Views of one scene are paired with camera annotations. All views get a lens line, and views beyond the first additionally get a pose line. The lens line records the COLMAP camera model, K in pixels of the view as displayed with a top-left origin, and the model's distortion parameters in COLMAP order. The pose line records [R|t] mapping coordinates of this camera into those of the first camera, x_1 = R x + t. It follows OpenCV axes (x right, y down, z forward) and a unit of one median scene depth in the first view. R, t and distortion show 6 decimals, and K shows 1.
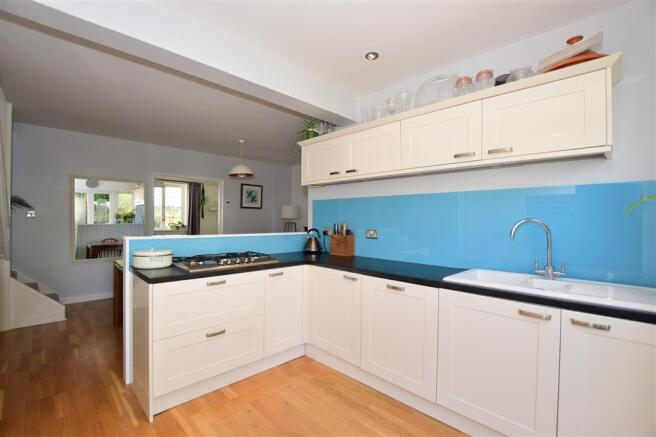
lens RADIAL K [[290.2, 0, 330.5], [0, 290.2, 216.4], [0, 0, 1]] dist [-0.027491, -0.001182]
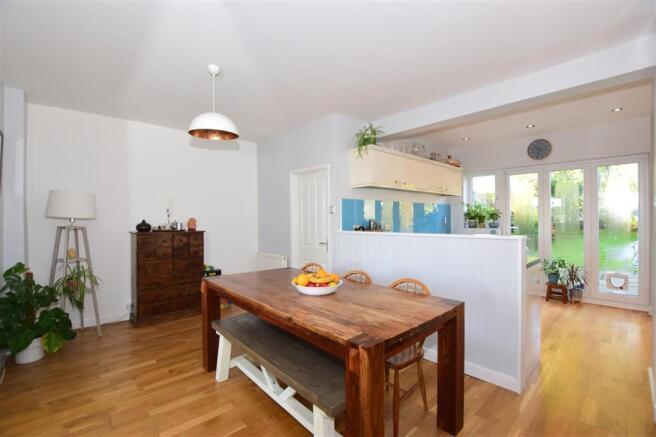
lens RADIAL K [[290.2, 0, 327.3], [0, 290.2, 220.2], [0, 0, 1]] dist [-0.027491, -0.001182]
pose [[0.051501, -0.013112, 0.998587, -1.435834], [0.000700, 0.999914, 0.013093, 0.007619], [-0.998673, 0.000025, 0.051505, 1.358534]]
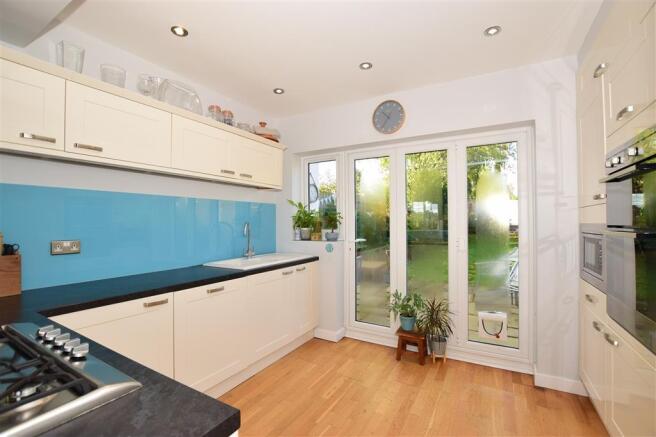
lens RADIAL K [[290.2, 0, 330.7], [0, 290.2, 220.2], [0, 0, 1]] dist [-0.027491, -0.001182]
pose [[-0.254209, -0.000474, 0.967149, -0.747755], [-0.007151, 0.999973, -0.001390, -0.001429], [-0.967123, -0.007270, -0.254205, 0.744081]]
